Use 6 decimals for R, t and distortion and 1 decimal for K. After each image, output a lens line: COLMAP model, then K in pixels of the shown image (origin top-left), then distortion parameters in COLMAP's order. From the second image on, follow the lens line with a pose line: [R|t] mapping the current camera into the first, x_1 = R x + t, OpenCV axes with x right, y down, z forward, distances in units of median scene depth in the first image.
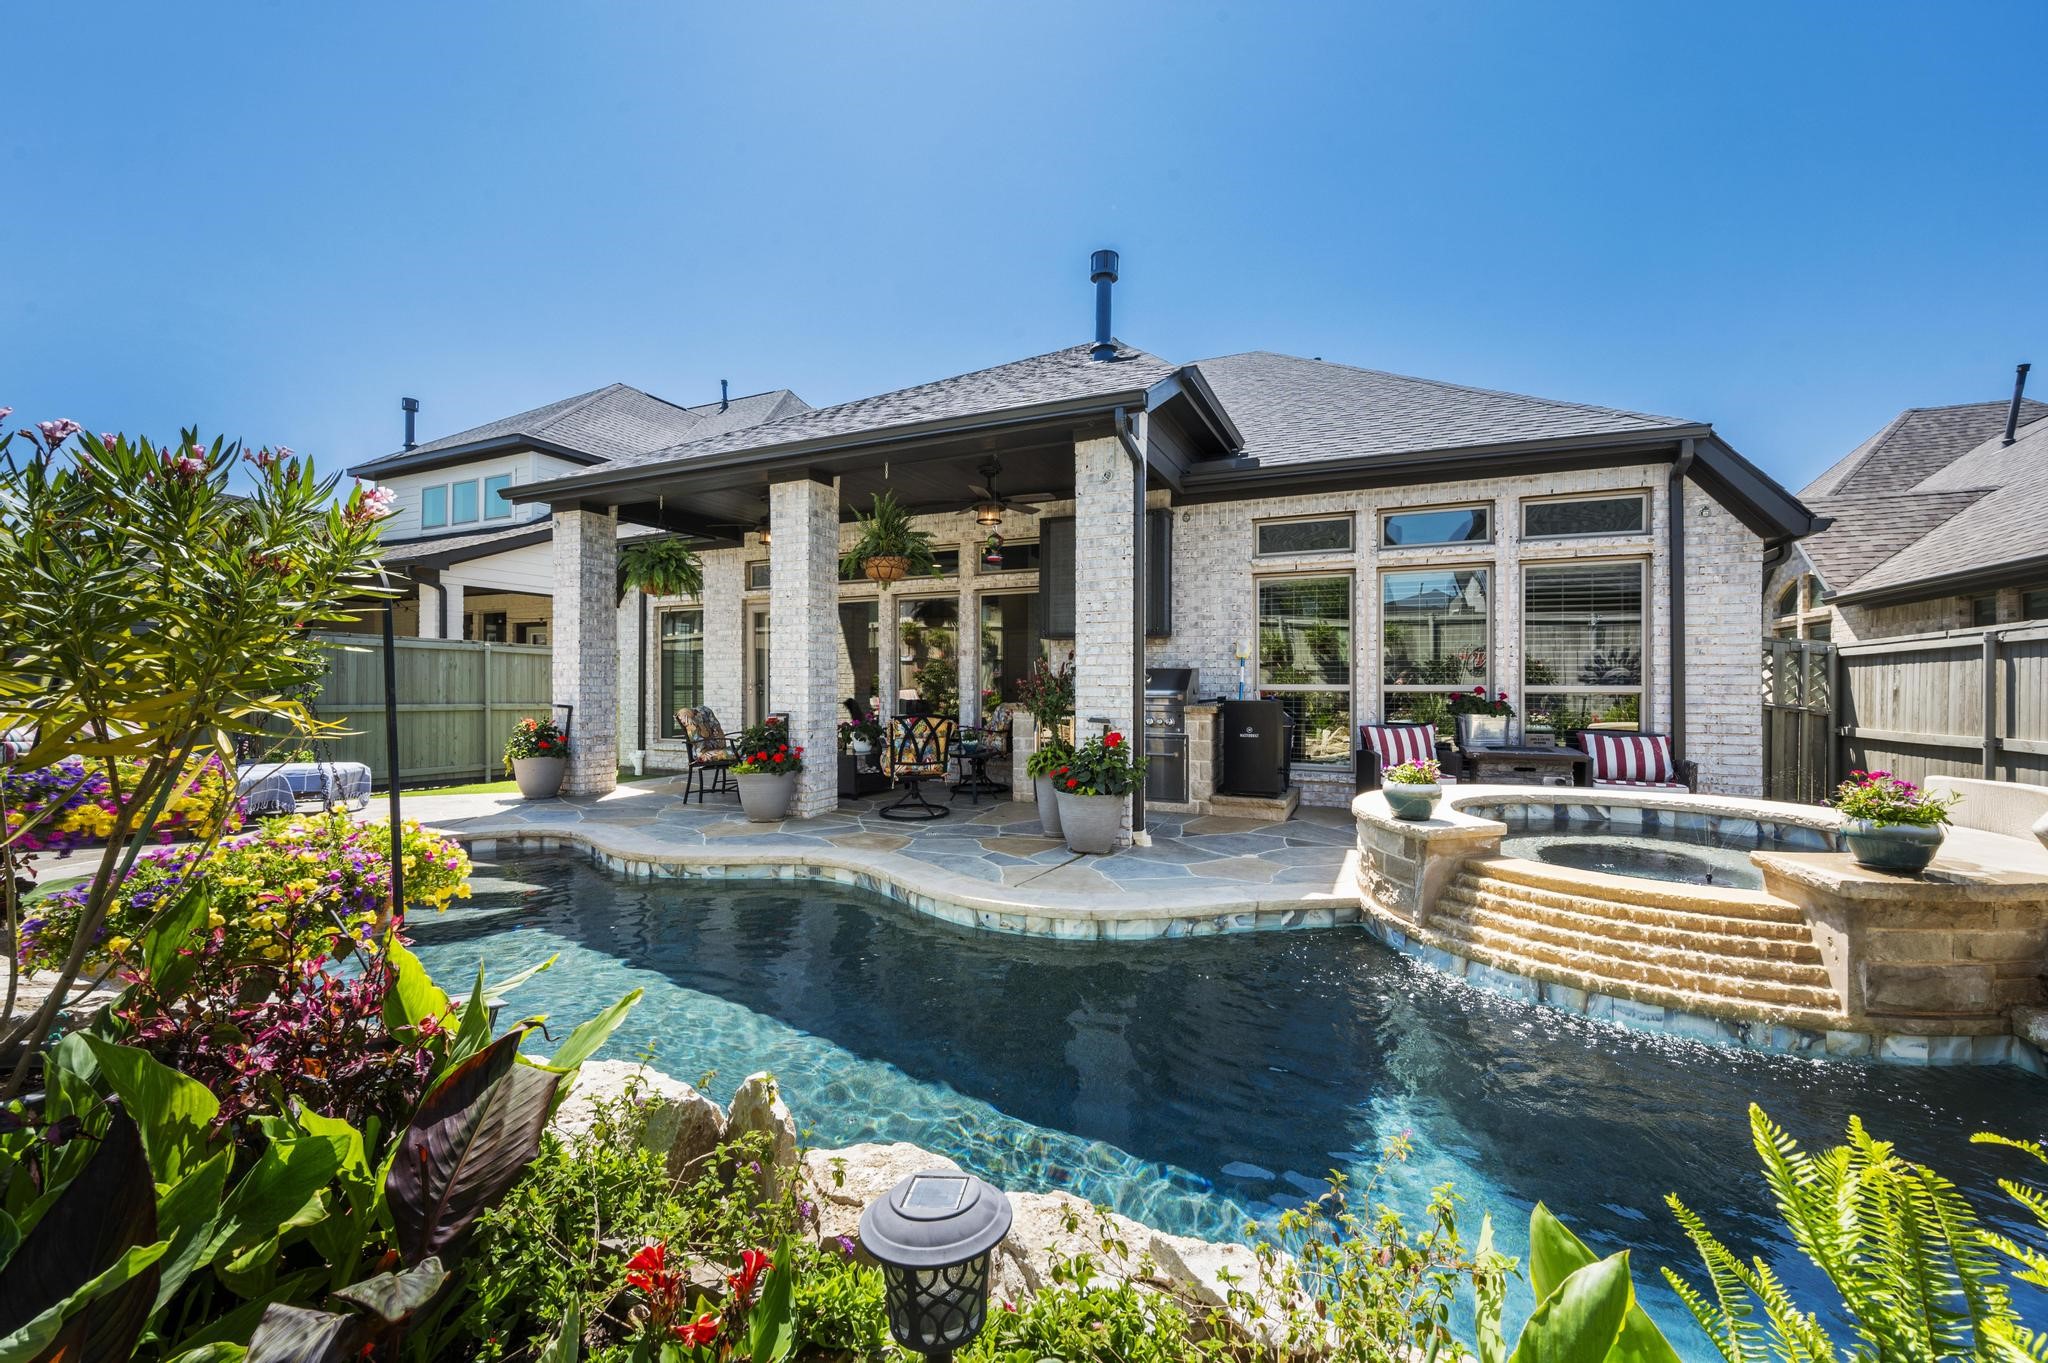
lens RADIAL K [[804.9, 0, 1029.1], [0, 804.9, 680.9], [0, 0, 1]] dist [-0.000740, -0.000166]
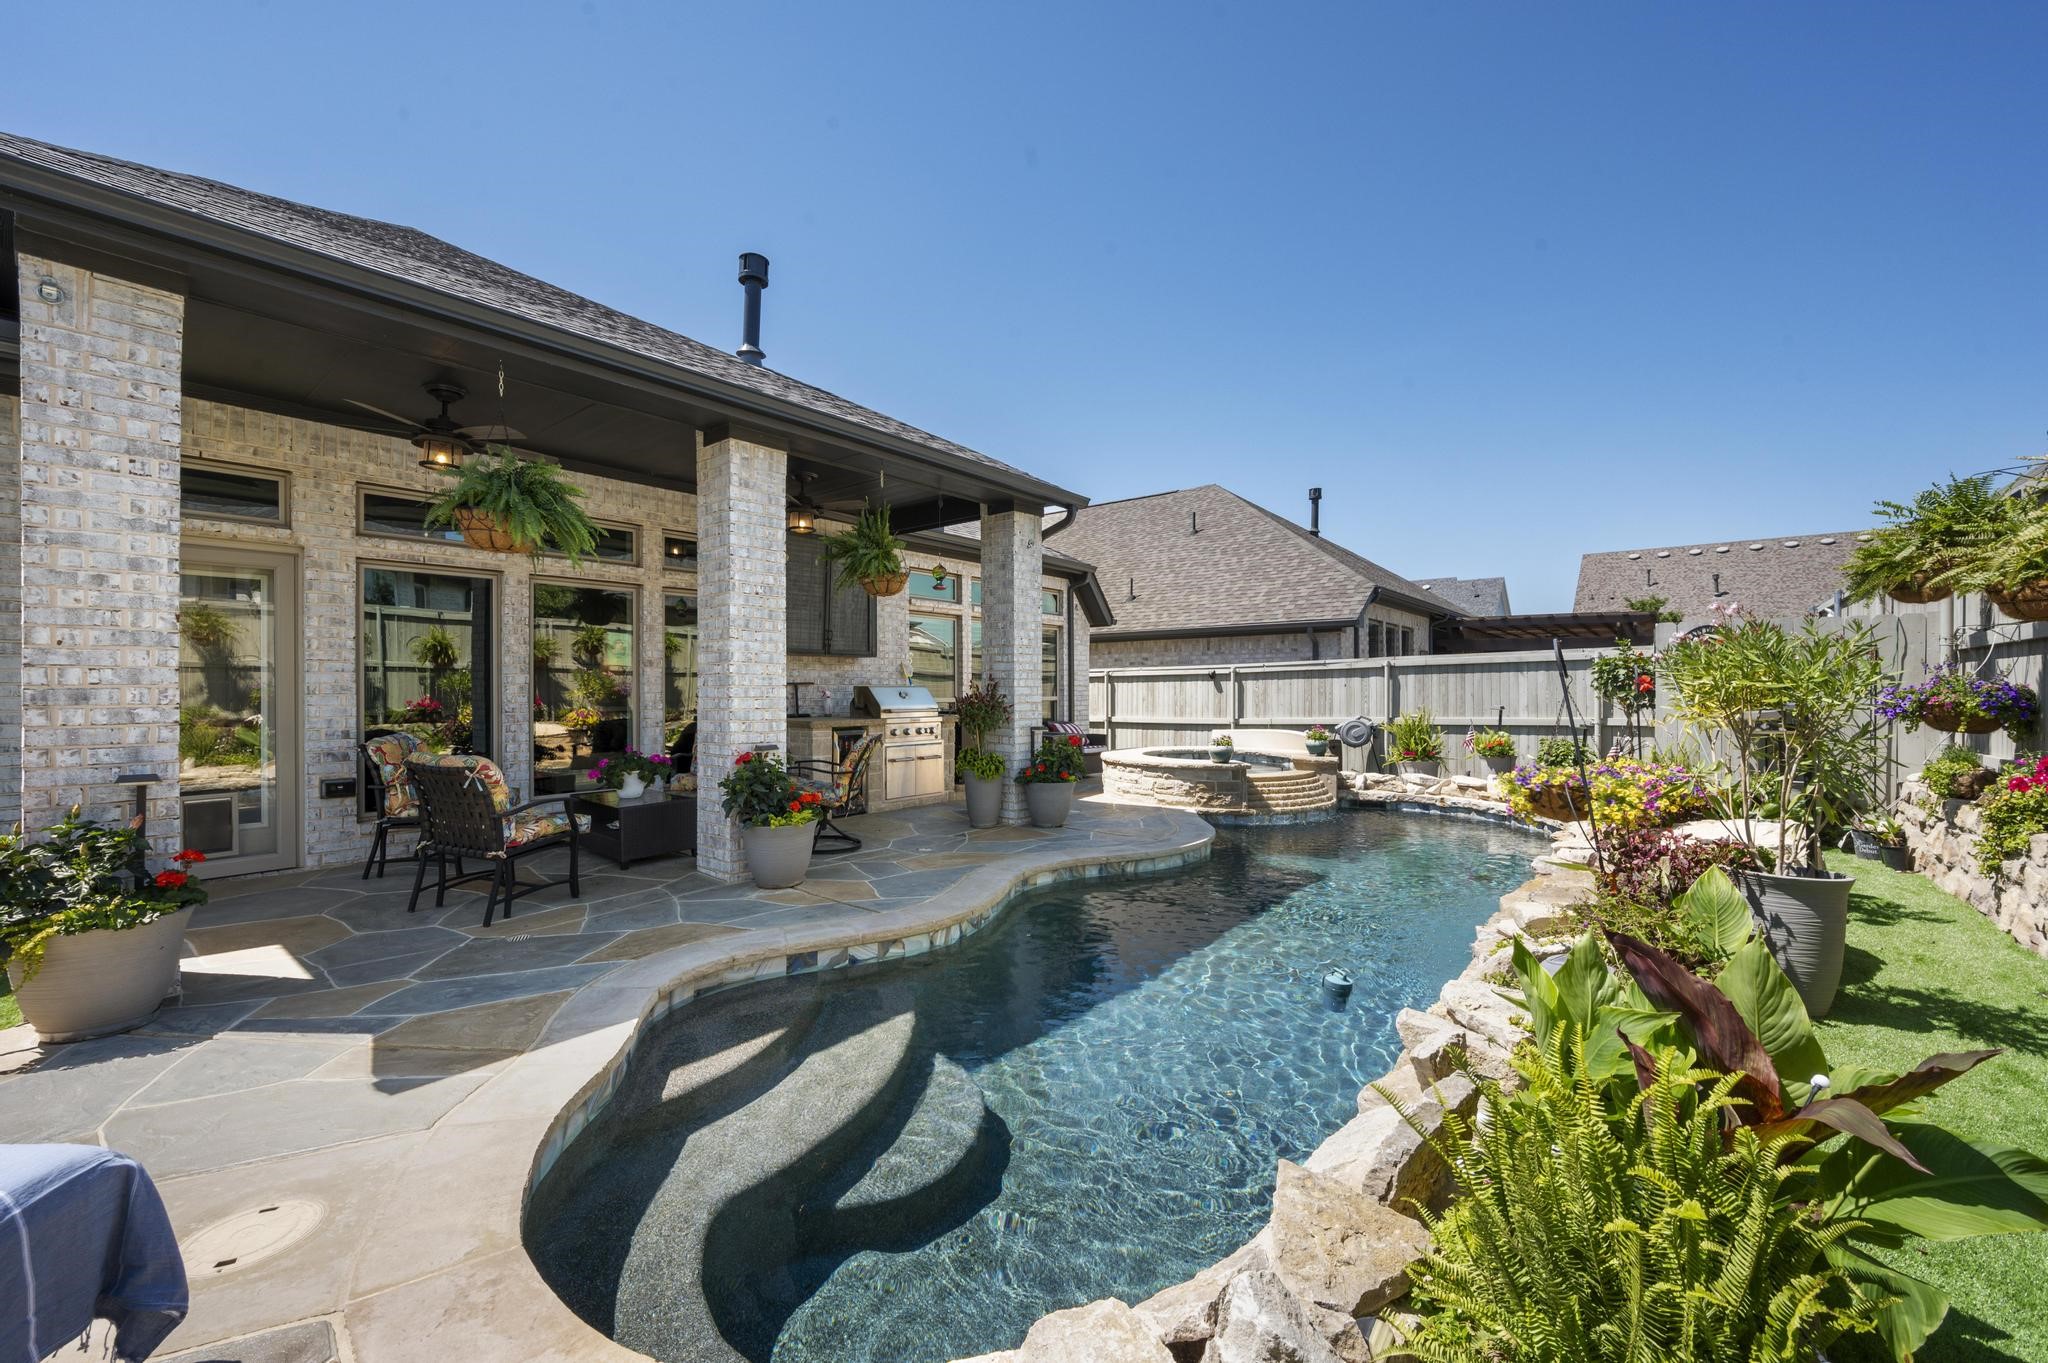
lens RADIAL K [[804.9, 0, 1029.1], [0, 804.9, 680.9], [0, 0, 1]] dist [-0.000740, -0.000166]
pose [[0.245304, 0.005721, 0.969429, -1.004848], [-0.002424, 0.999983, -0.005288, -0.018284], [-0.969443, -0.001052, 0.245314, 0.571799]]
